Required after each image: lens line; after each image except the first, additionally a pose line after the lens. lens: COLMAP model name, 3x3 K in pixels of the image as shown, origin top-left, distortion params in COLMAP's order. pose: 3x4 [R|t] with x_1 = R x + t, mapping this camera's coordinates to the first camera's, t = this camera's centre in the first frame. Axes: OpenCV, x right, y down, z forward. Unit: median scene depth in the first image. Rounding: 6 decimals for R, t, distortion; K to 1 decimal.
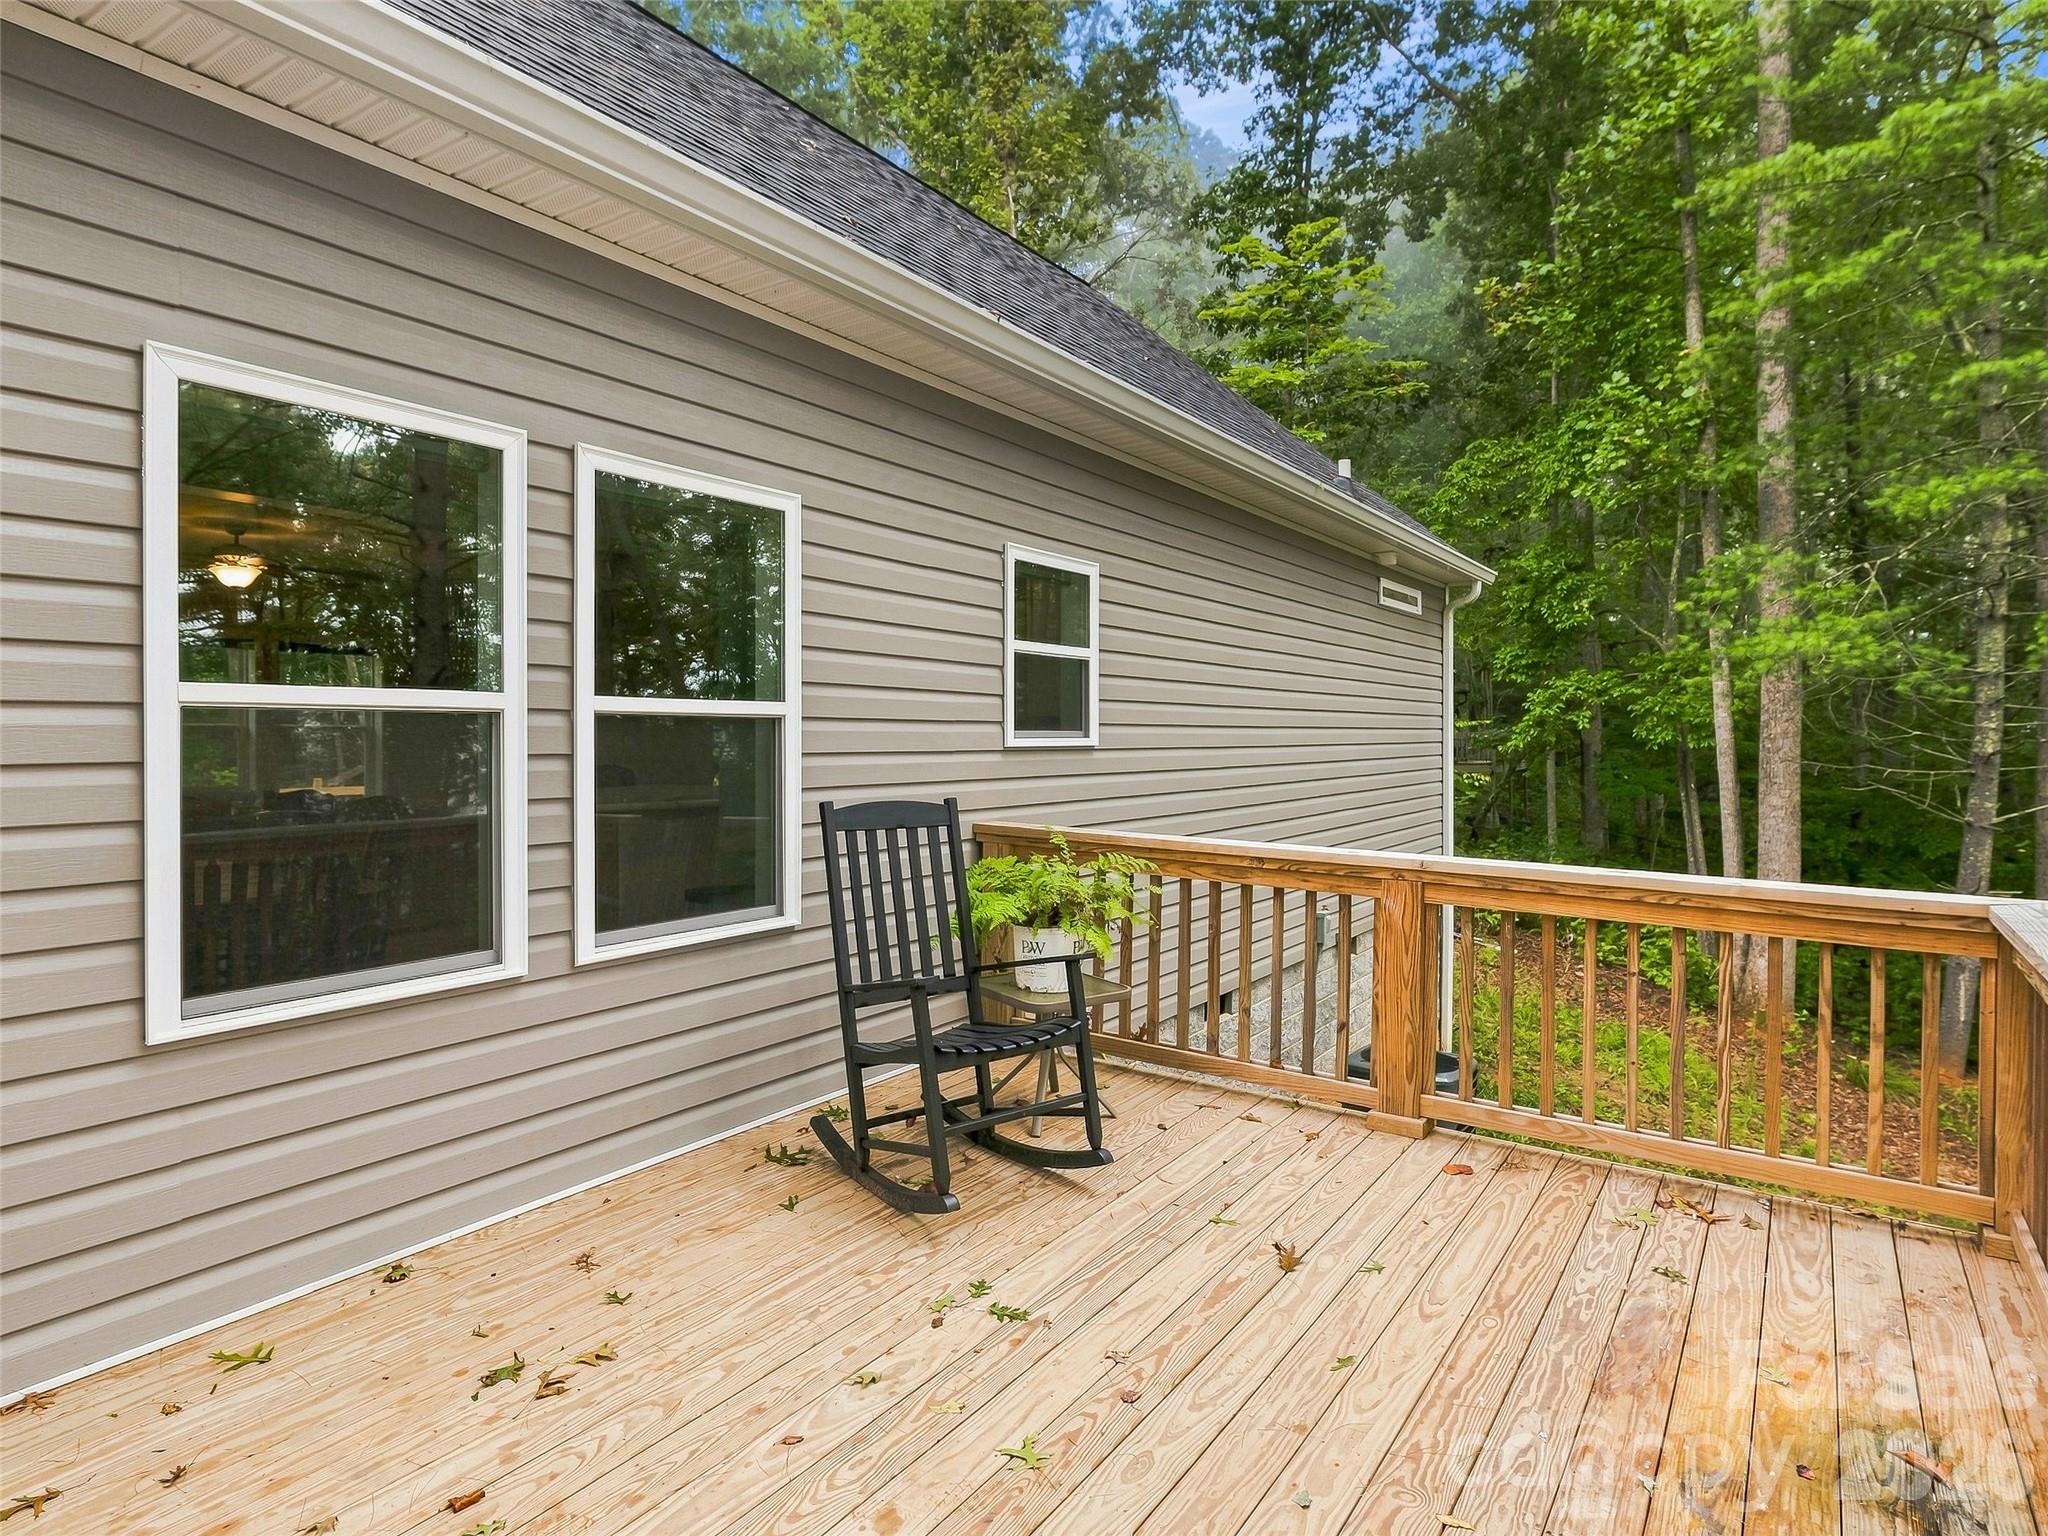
lens RADIAL K [[1186.2, 0, 1022.2], [0, 1186.2, 733.4], [0, 0, 1]] dist [0.001493, 0.002778]
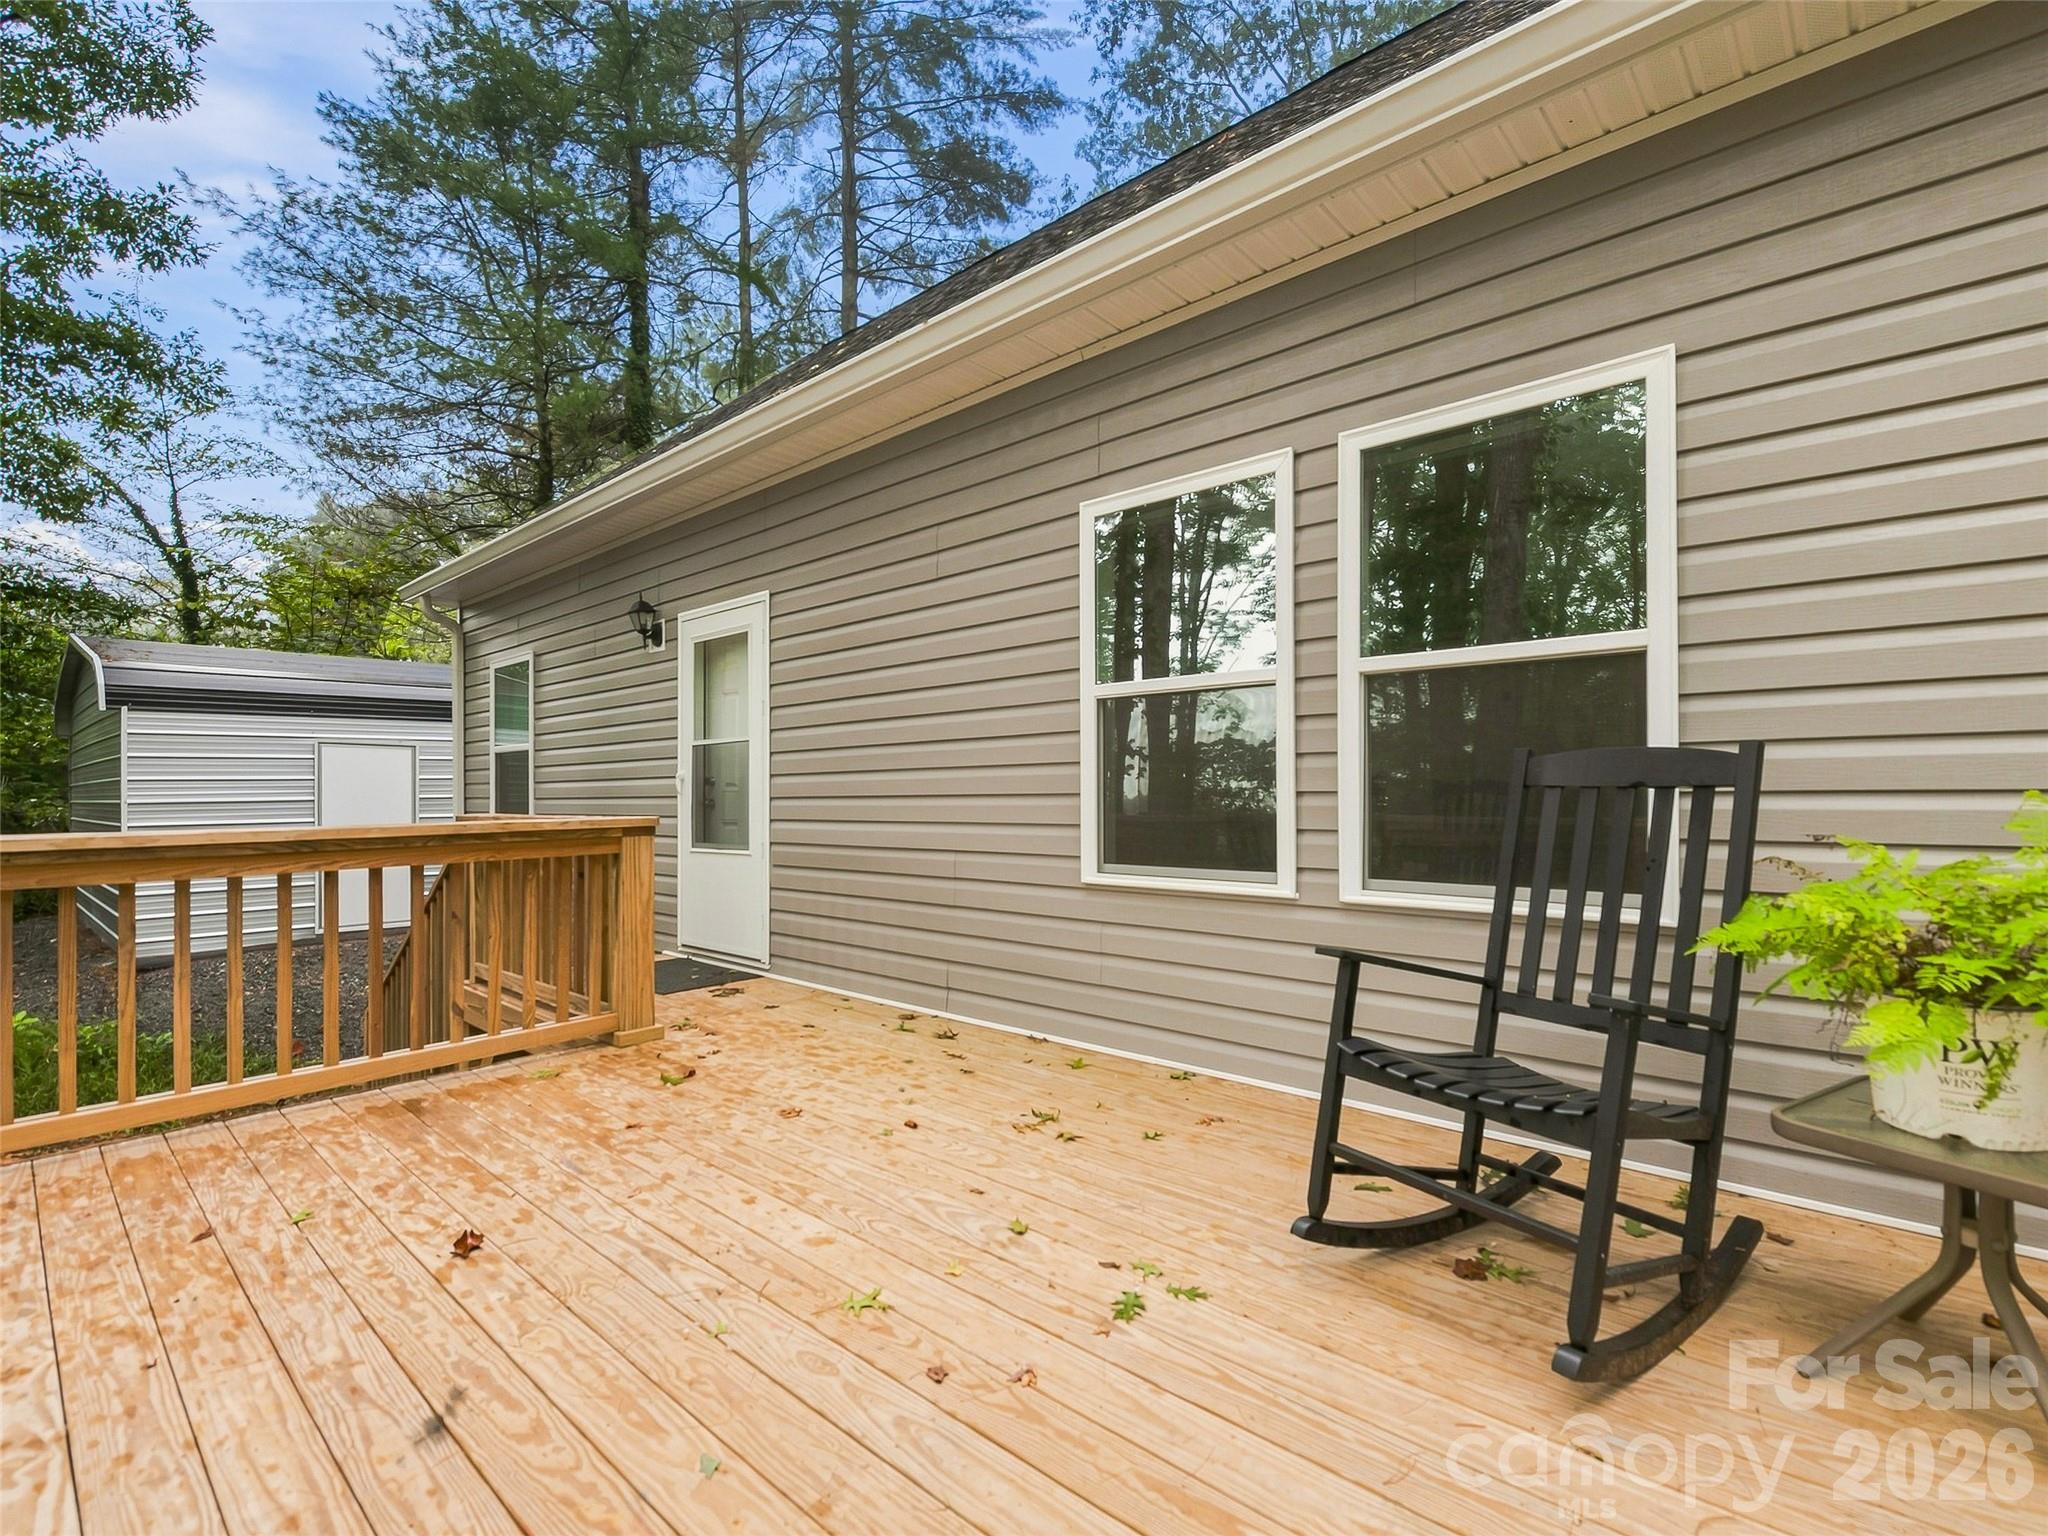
lens RADIAL K [[946.8, 0, 1019.1], [0, 946.8, 801.8], [0, 0, 1]] dist [-0.001474, -0.000212]
pose [[-0.146515, 0.002990, -0.989204, 0.123964], [0.004117, 0.999989, 0.002413, 0.022016], [0.989200, -0.003719, -0.146526, 0.187068]]
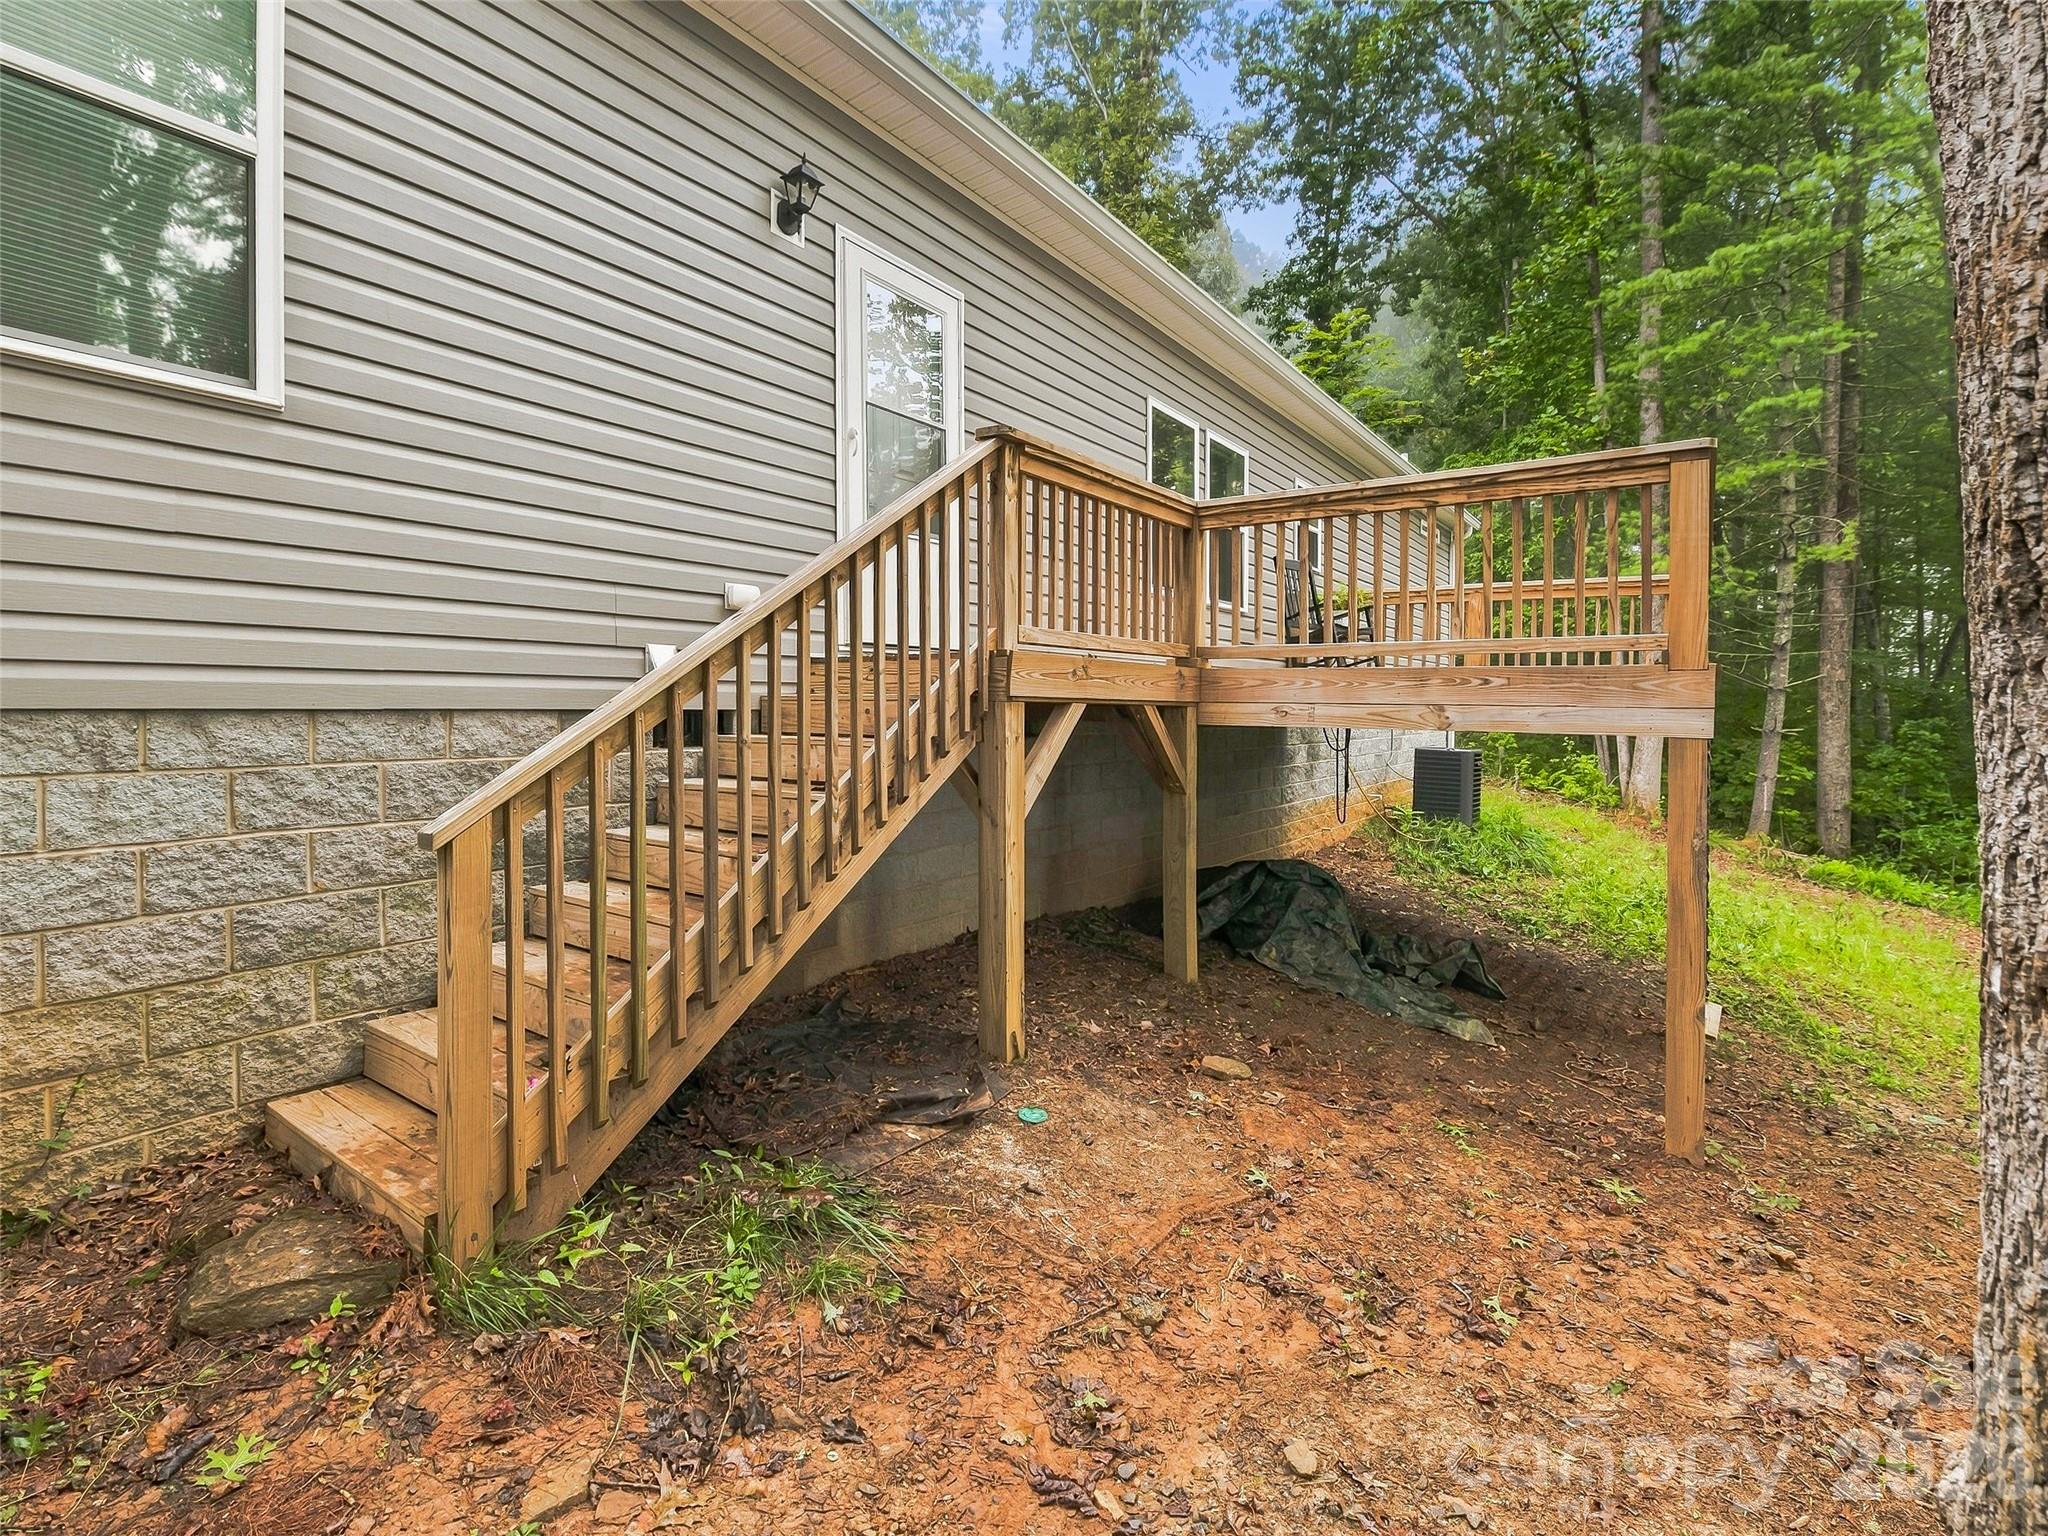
lens RADIAL K [[954.9, 0, 1029.6], [0, 954.9, 719.7], [0, 0, 1]] dist [-0.000303, -0.000484]
pose [[0.999622, -0.001625, -0.027437, -0.168923], [0.001976, 0.999917, 0.012756, 0.101646], [0.027414, -0.012805, 0.999542, -0.317162]]
